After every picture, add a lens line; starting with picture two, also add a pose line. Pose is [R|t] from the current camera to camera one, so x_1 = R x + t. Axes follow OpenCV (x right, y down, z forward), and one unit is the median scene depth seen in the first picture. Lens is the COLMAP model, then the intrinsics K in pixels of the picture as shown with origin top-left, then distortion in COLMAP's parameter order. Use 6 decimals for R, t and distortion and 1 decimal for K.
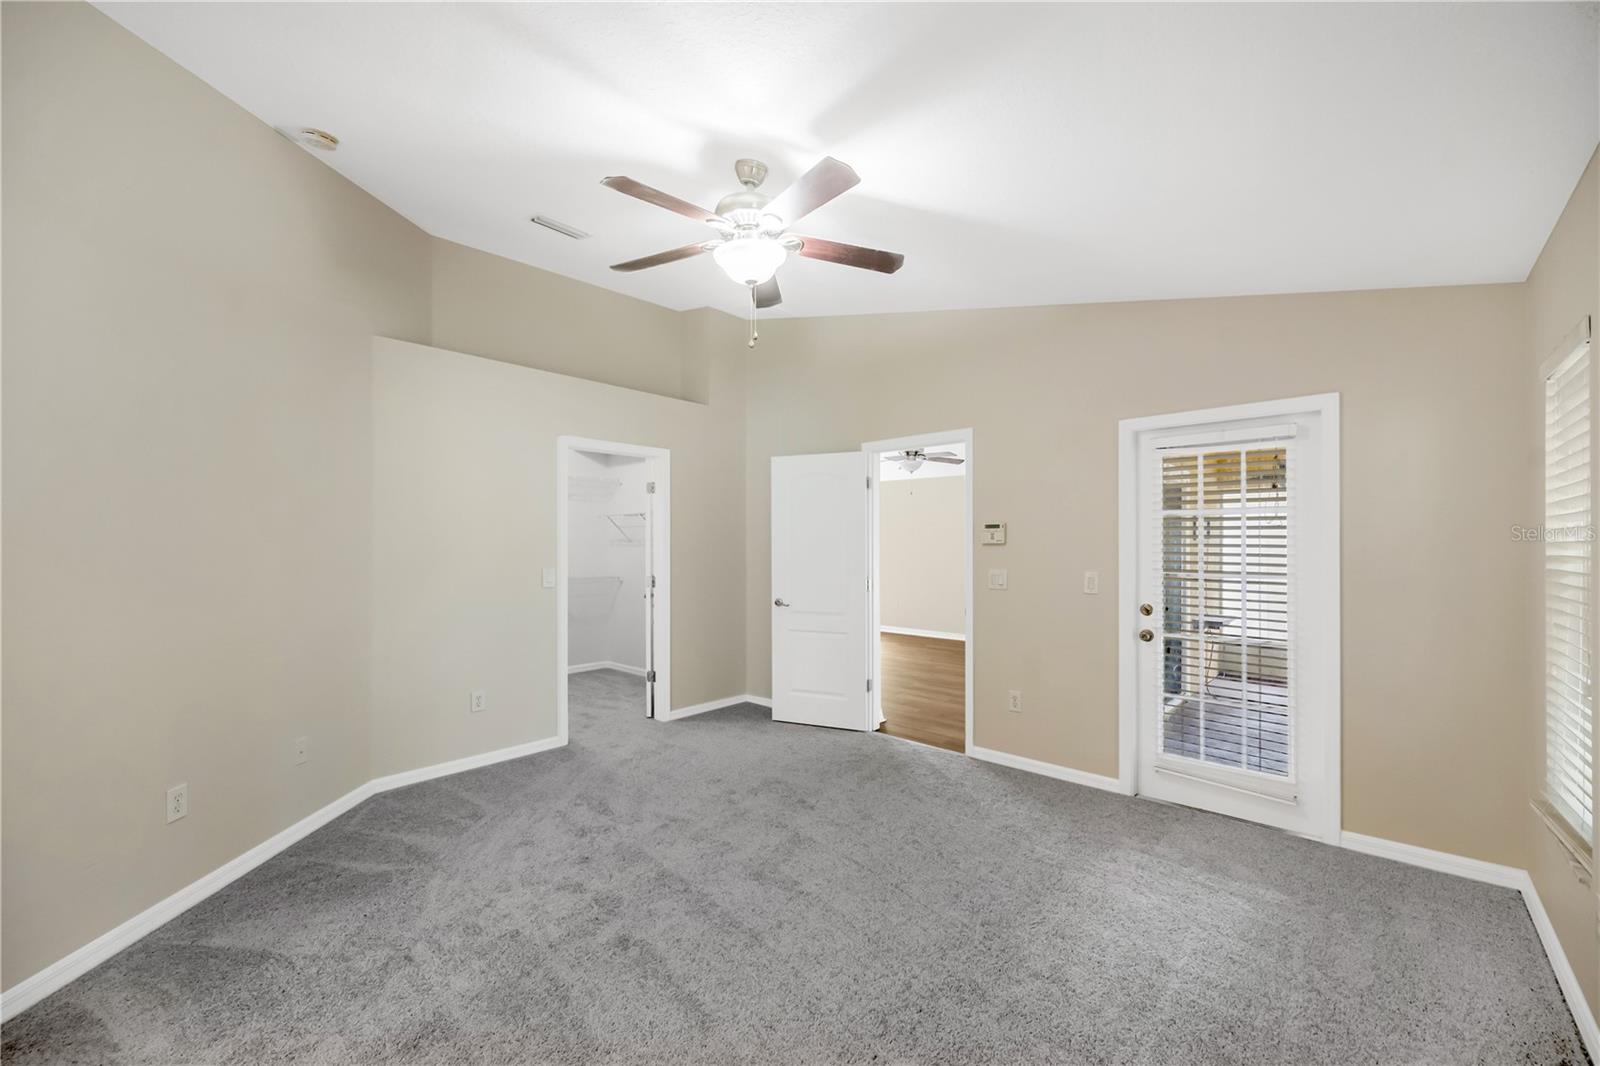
lens RADIAL K [[620.5, 0, 800.3], [0, 620.5, 548.7], [0, 0, 1]] dist [-0.004310, -0.000640]
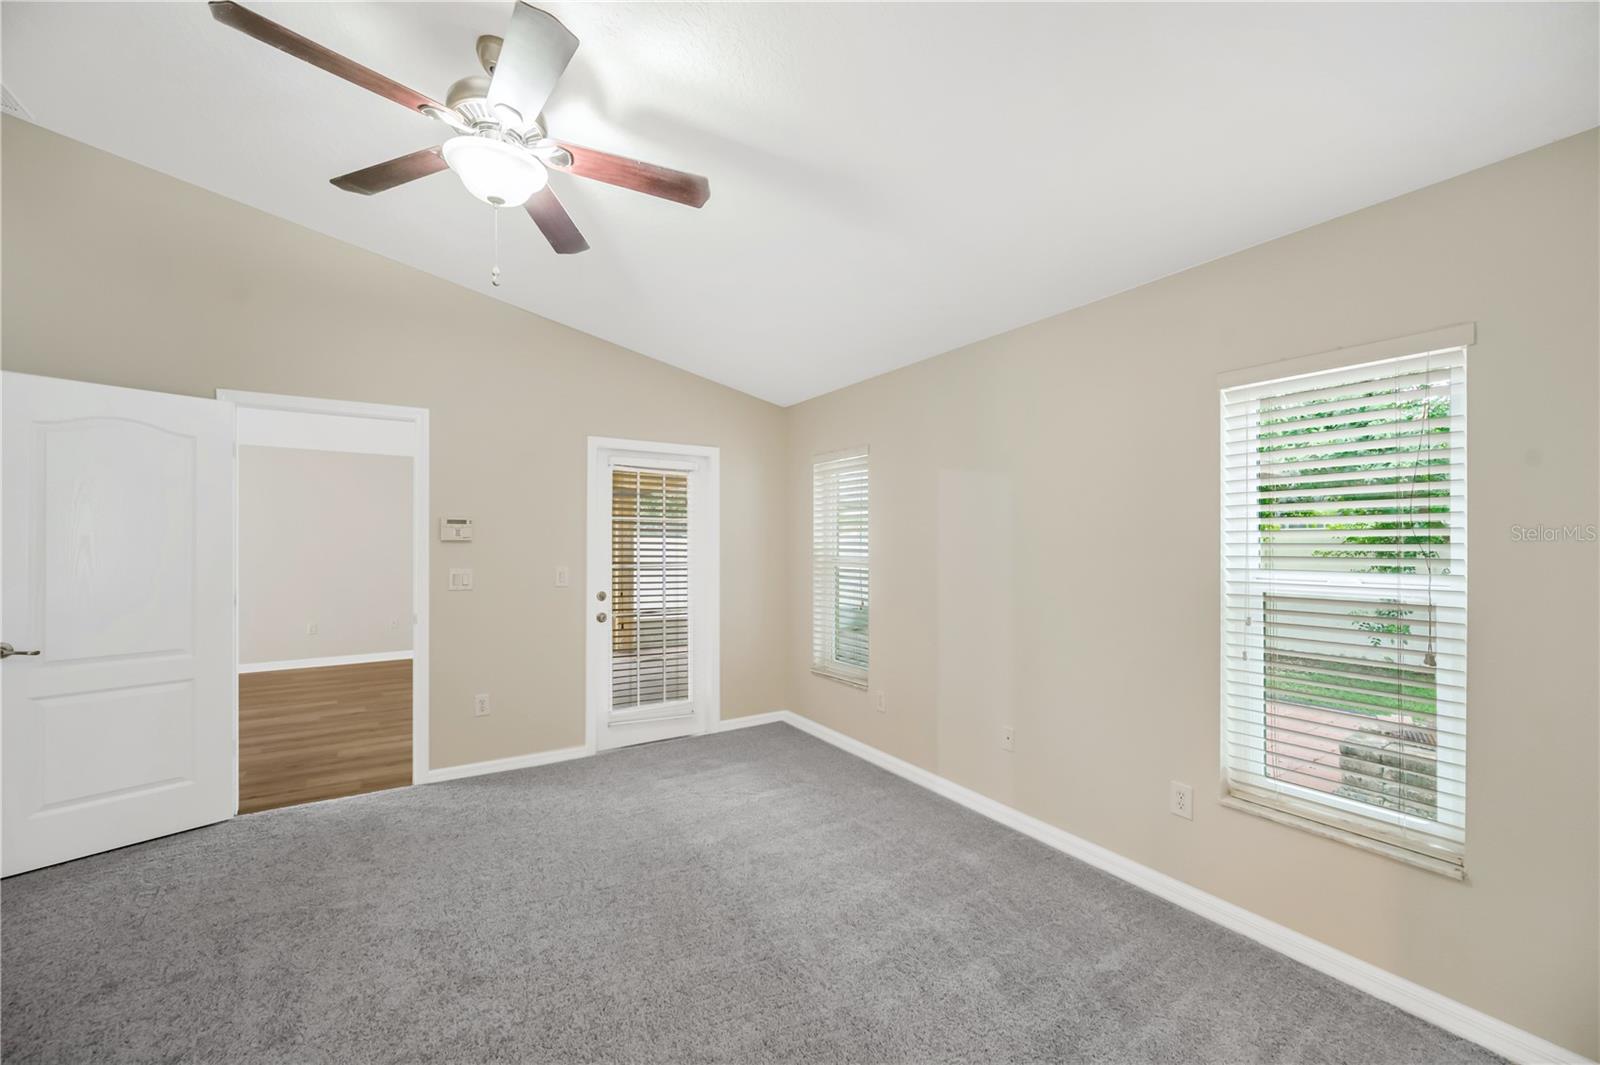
lens RADIAL K [[628.6, 0, 796.4], [0, 628.6, 545.4], [0, 0, 1]] dist [-0.008415, 0.000848]
pose [[0.260487, -0.002579, 0.965474, -0.525584], [0.002237, 0.999995, 0.002067, -0.002320], [-0.965475, 0.001621, 0.260492, 0.315418]]
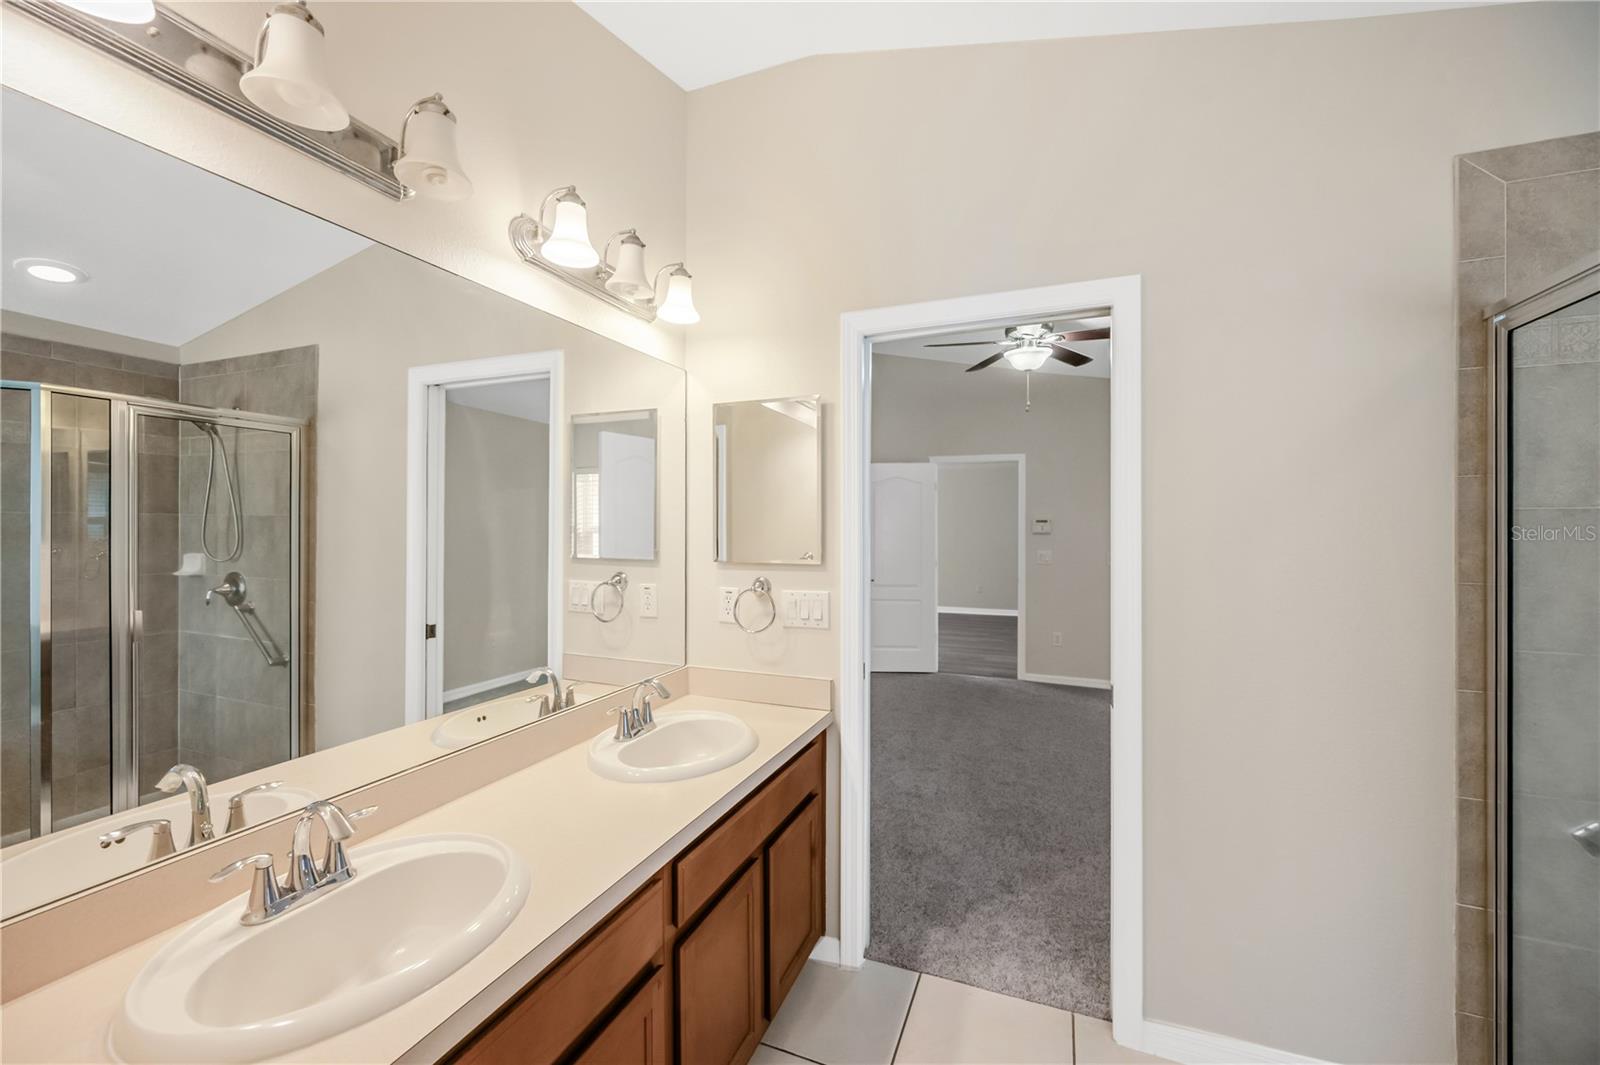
lens RADIAL K [[628.6, 0, 806.4], [0, 628.6, 532.4], [0, 0, 1]] dist [-0.008415, 0.000848]
pose [[0.934400, -0.000013, 0.356227, -0.846246], [0.001192, 0.999995, -0.003089, -0.006783], [-0.356225, 0.003311, 0.934394, -0.210721]]
